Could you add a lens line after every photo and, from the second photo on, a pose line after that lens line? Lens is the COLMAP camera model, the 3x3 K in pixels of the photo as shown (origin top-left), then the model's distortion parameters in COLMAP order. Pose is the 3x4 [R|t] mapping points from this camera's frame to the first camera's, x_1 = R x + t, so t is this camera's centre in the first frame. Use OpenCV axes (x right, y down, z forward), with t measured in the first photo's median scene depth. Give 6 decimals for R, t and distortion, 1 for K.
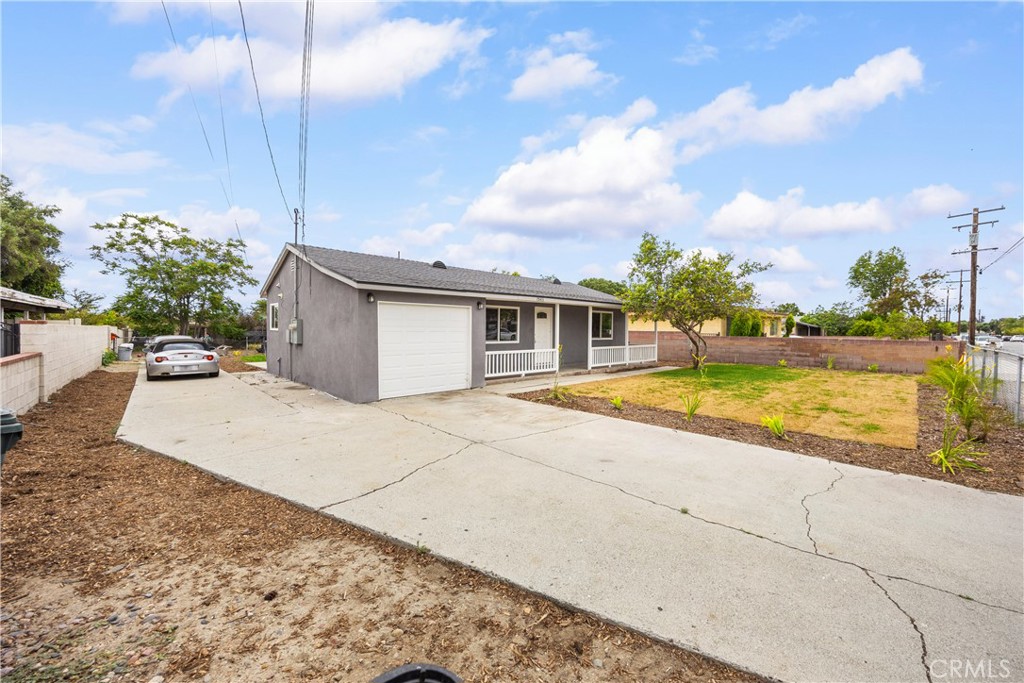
lens RADIAL K [[392.5, 0, 515.6], [0, 392.5, 328.9], [0, 0, 1]] dist [-0.002969, 0.000340]
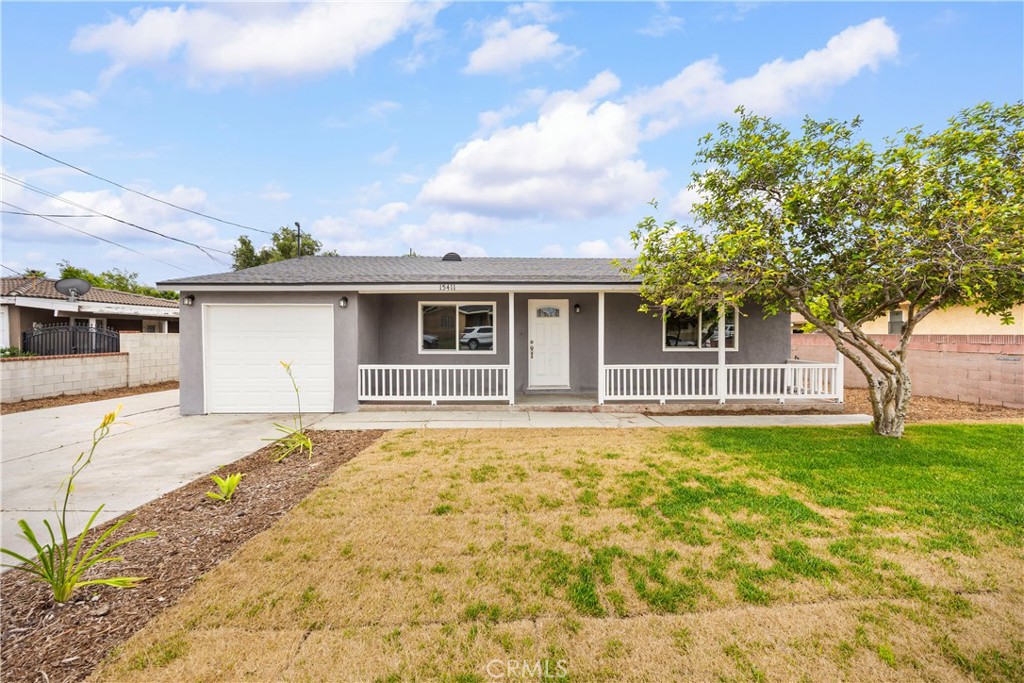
lens RADIAL K [[392.5, 0, 515.6], [0, 392.5, 328.9], [0, 0, 1]] dist [-0.002969, 0.000340]
pose [[0.740530, -0.019289, -0.671747, 0.497025], [0.006867, 0.999753, -0.021137, 0.006683], [0.671989, 0.011039, 0.740479, 0.517151]]
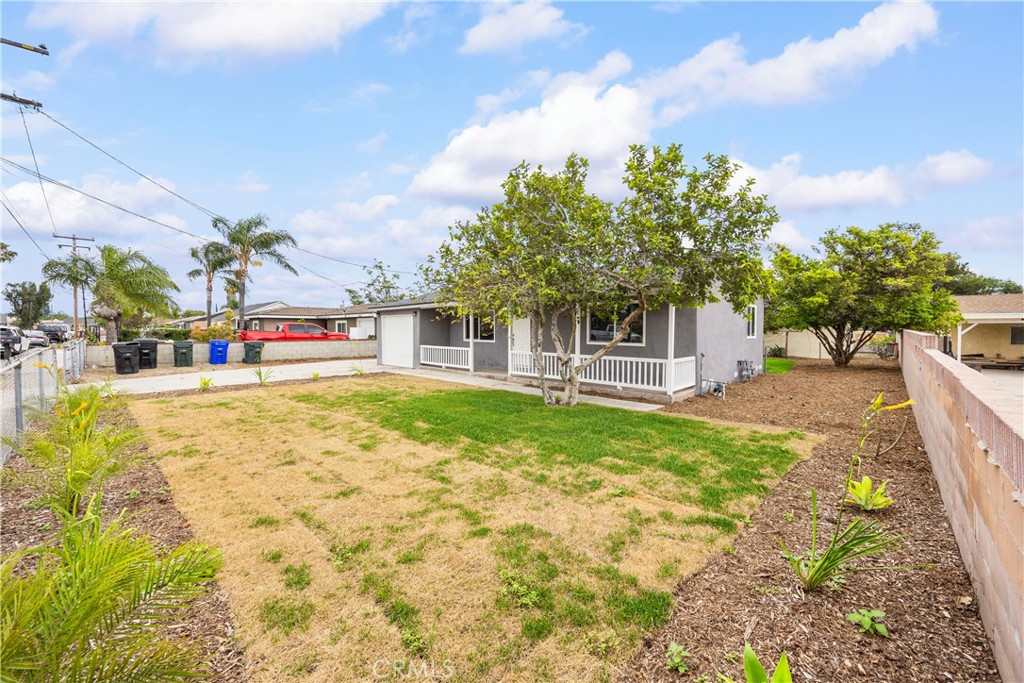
lens RADIAL K [[392.5, 0, 515.6], [0, 392.5, 328.9], [0, 0, 1]] dist [-0.002969, 0.000340]
pose [[0.051229, -0.006322, -0.998667, 1.095247], [-0.002642, 0.999976, -0.006465, 0.004733], [0.998683, 0.002969, 0.051211, 1.004886]]
